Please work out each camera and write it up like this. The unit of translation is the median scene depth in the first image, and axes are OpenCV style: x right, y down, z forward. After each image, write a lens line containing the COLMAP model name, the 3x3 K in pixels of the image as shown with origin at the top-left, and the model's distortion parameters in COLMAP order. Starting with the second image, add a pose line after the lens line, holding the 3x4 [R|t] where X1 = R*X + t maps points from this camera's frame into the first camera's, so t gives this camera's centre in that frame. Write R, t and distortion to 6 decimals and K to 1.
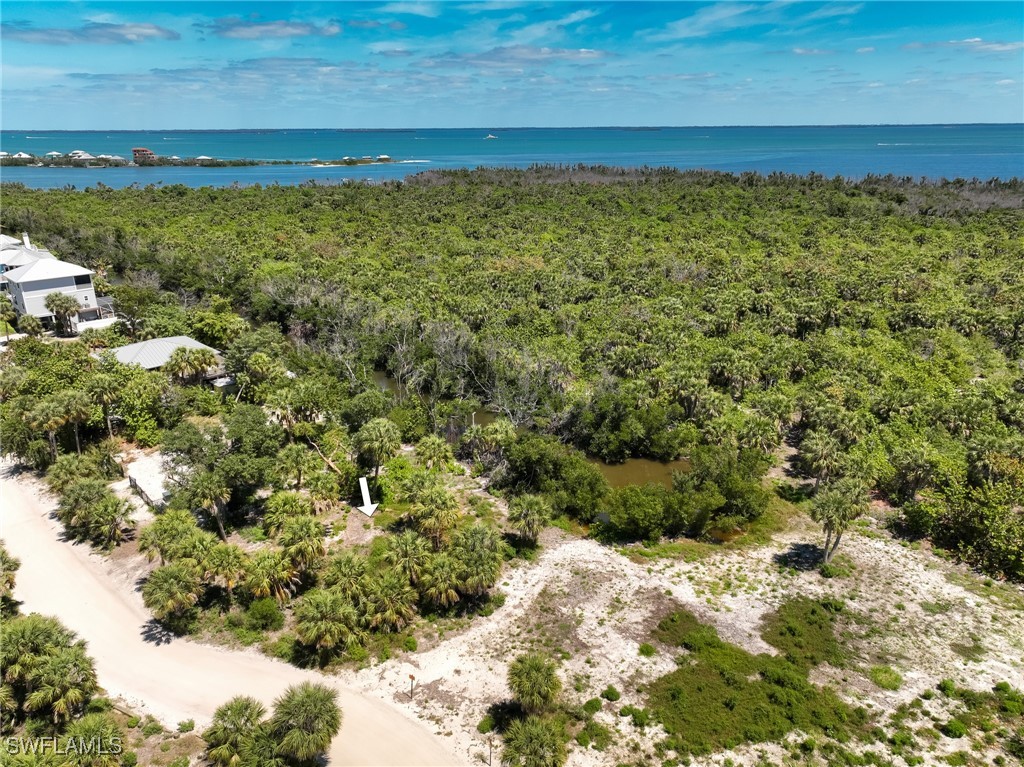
lens RADIAL K [[716.5, 0, 512.1], [0, 716.5, 384.3], [0, 0, 1]] dist [-0.000053, 0.003980]
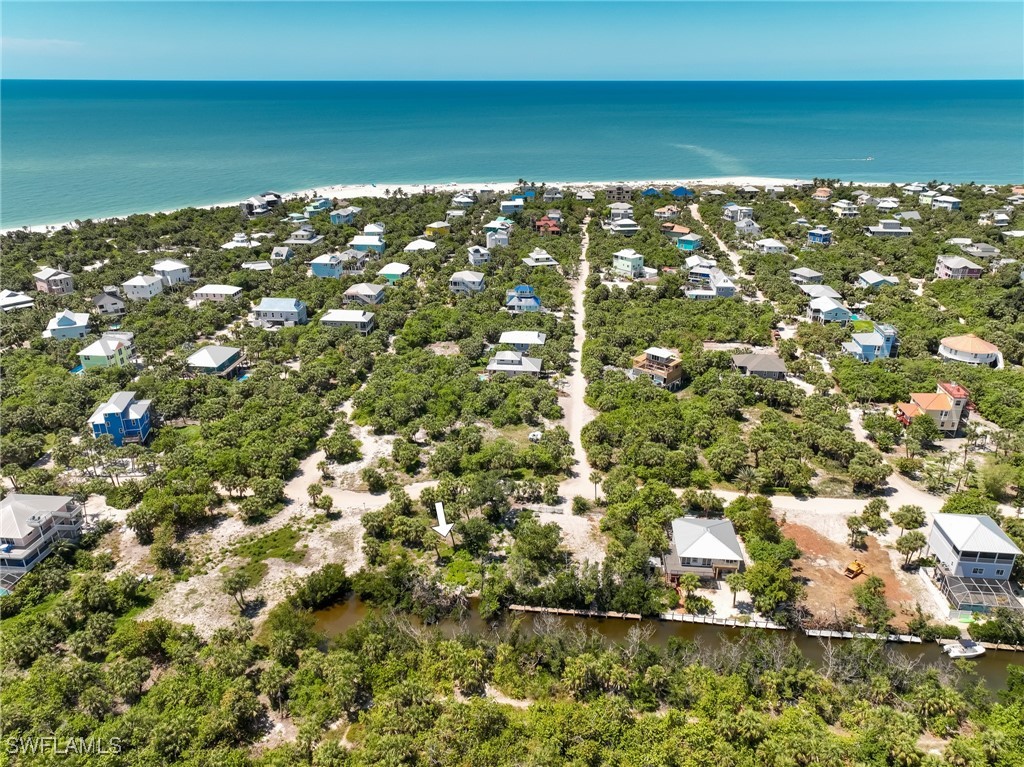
lens RADIAL K [[716.5, 0, 511.4], [0, 716.5, 381.0], [0, 0, 1]] dist [-0.000053, 0.003980]
pose [[-0.773148, 0.241343, -0.586511, 1.152580], [-0.223062, 0.762210, 0.607684, -2.224511], [0.593705, 0.600658, -0.535467, 2.809810]]
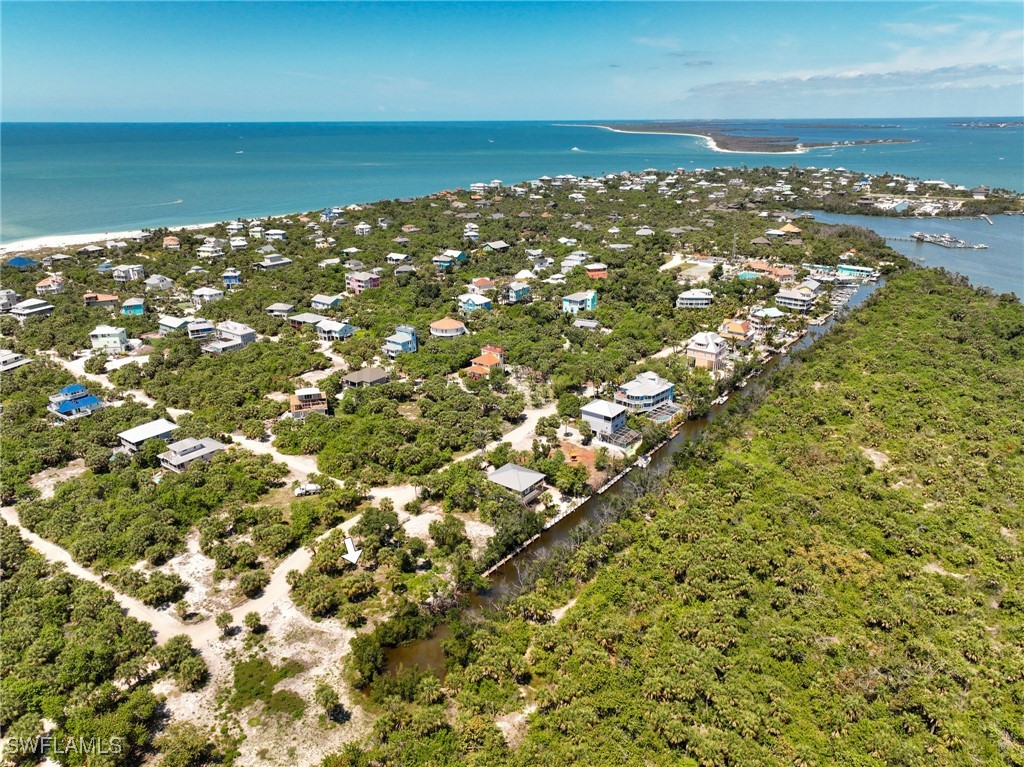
lens RADIAL K [[716.5, 0, 515.4], [0, 716.5, 384.8], [0, 0, 1]] dist [-0.000053, 0.003980]
pose [[0.140704, 0.338066, -0.930545, 2.686135], [-0.337089, 0.900098, 0.276035, -1.749879], [0.930899, 0.274837, 0.240606, 0.923770]]
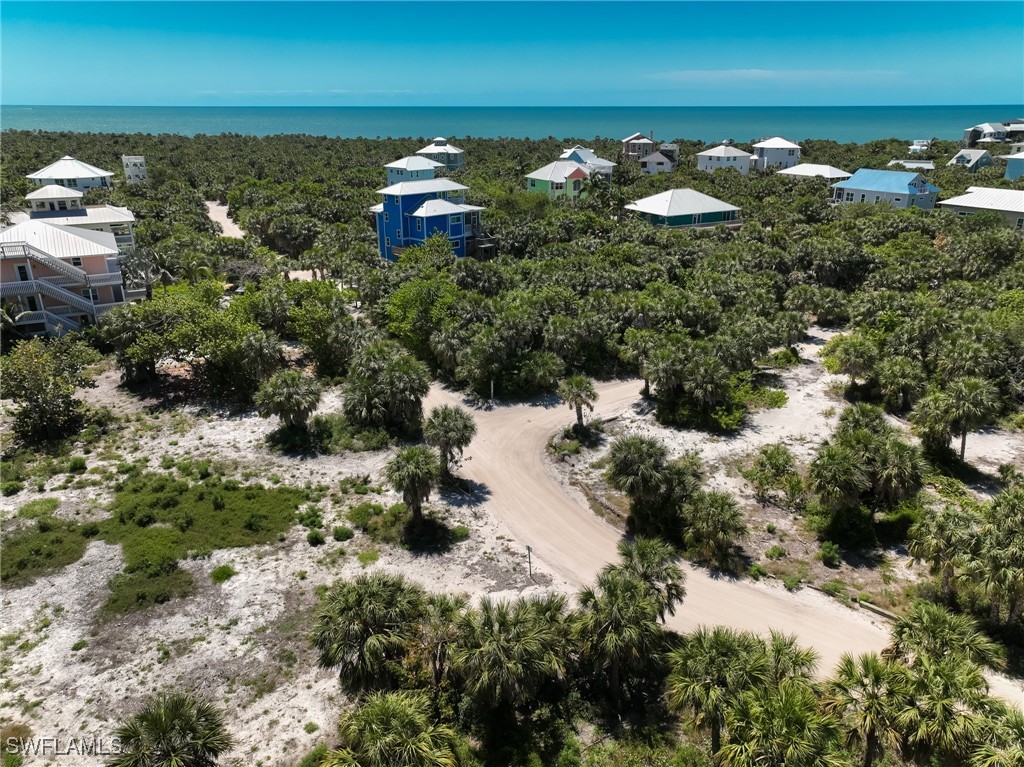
lens RADIAL K [[716.5, 0, 514.4], [0, 716.5, 383.4], [0, 0, 1]] dist [-0.000053, 0.003980]
pose [[-0.960569, -0.098128, 0.260151, -0.306717], [0.097014, 0.758562, 0.644339, -0.260781], [-0.260568, 0.644170, -0.719131, 1.413797]]
